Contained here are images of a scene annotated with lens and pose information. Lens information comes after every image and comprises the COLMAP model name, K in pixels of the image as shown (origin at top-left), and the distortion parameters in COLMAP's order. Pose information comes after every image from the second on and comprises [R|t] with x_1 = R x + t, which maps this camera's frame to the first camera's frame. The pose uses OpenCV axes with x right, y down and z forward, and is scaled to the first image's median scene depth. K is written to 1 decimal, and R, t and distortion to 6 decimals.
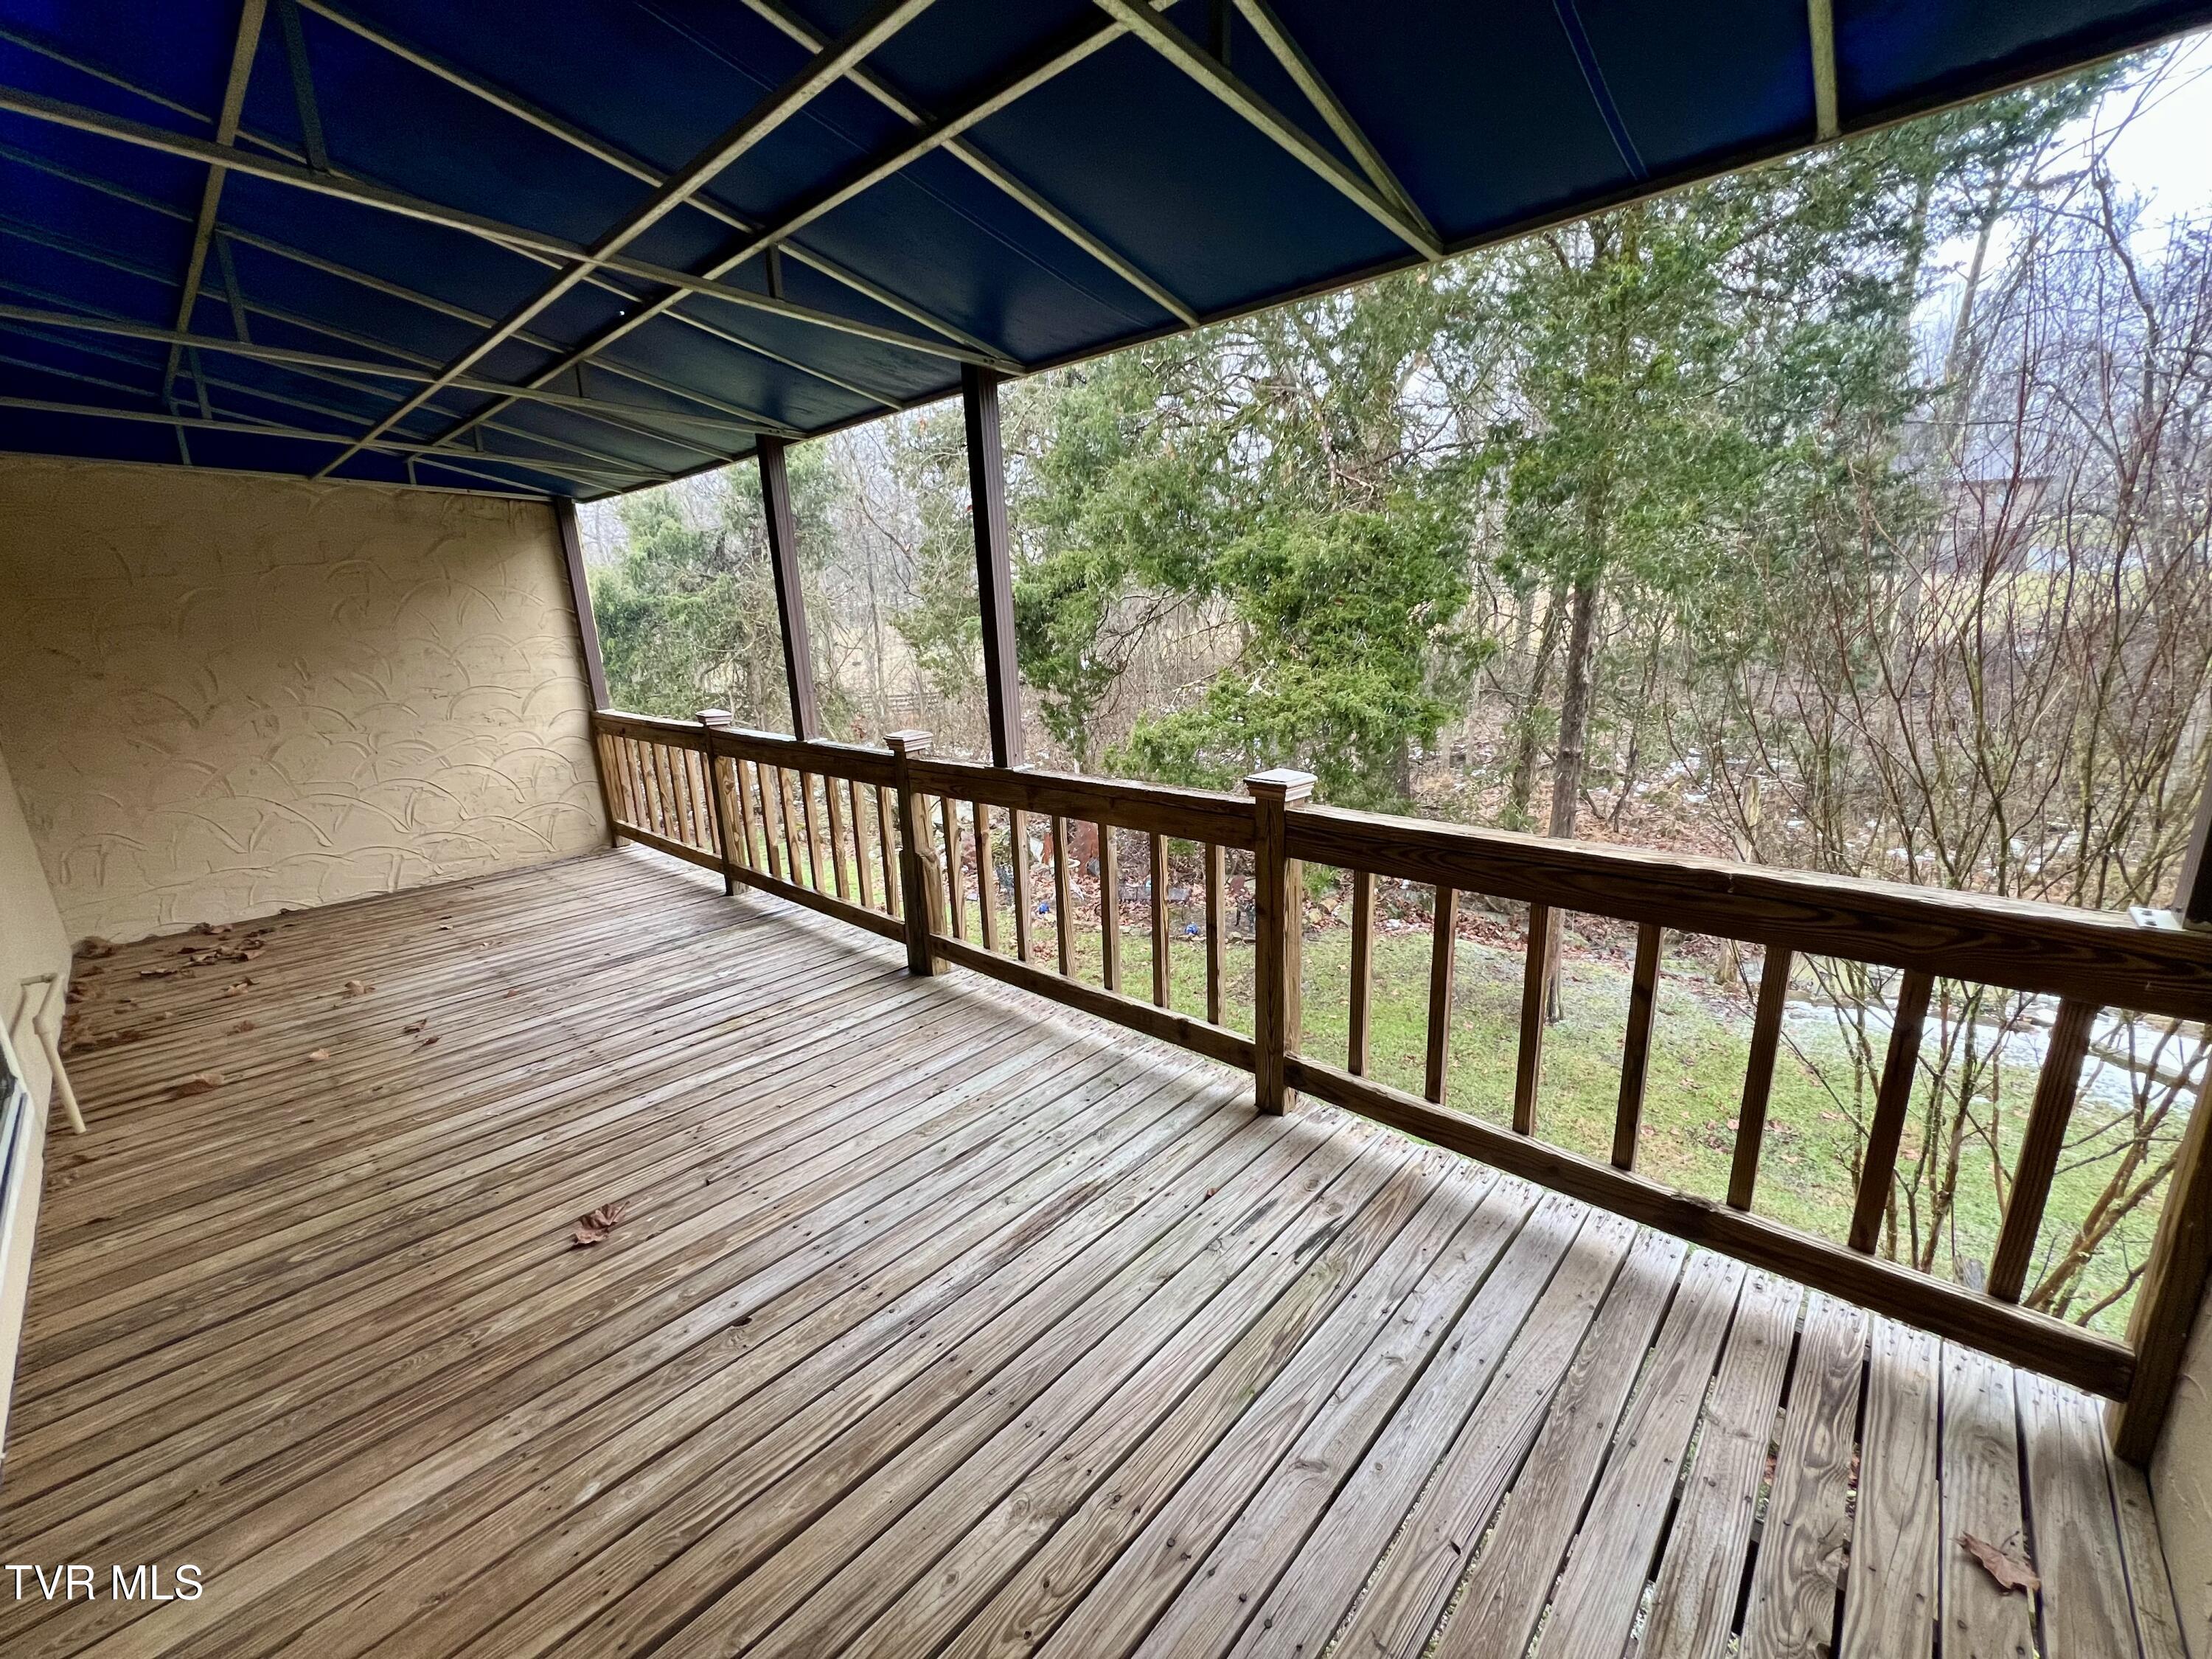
lens RADIAL K [[878.0, 0, 1099.7], [0, 878.0, 832.4], [0, 0, 1]] dist [-0.003583, -0.000204]
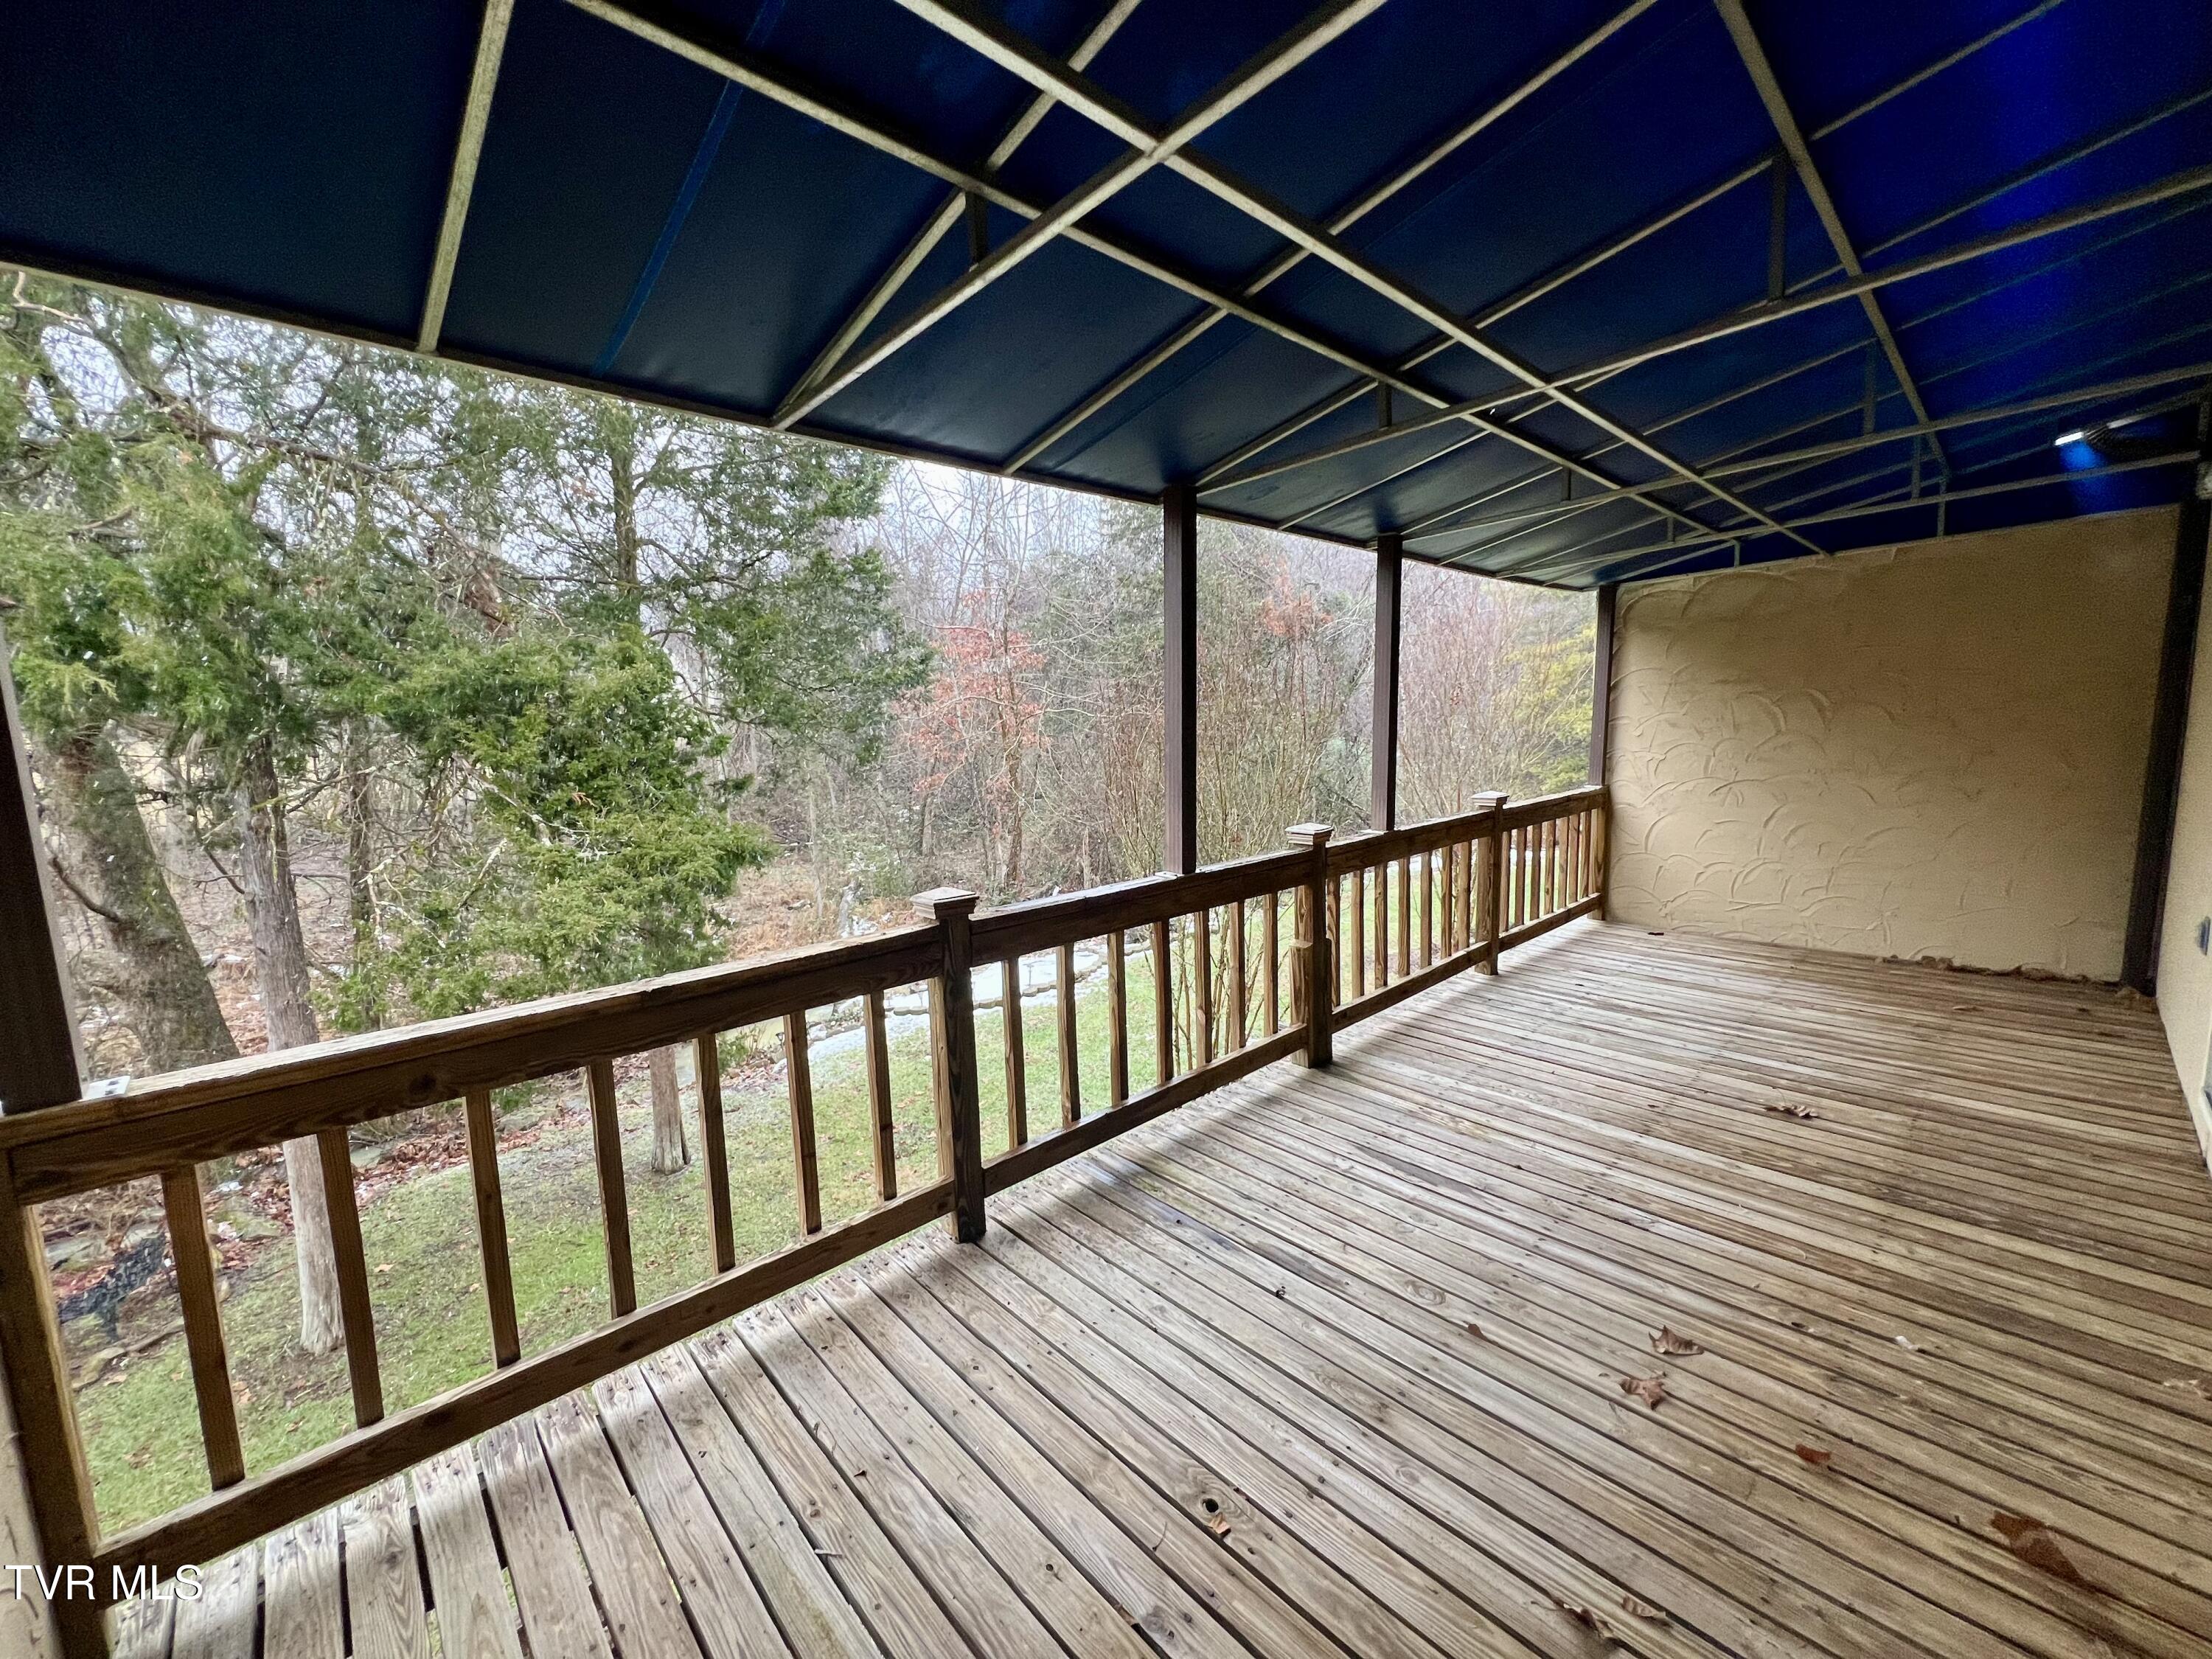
lens RADIAL K [[878.0, 0, 1099.7], [0, 878.0, 832.4], [0, 0, 1]] dist [-0.003583, -0.000204]
pose [[0.082040, -0.089782, 0.992577, -1.088074], [0.269995, 0.960693, 0.064582, -0.206648], [-0.959360, 0.262692, 0.103056, 0.965643]]
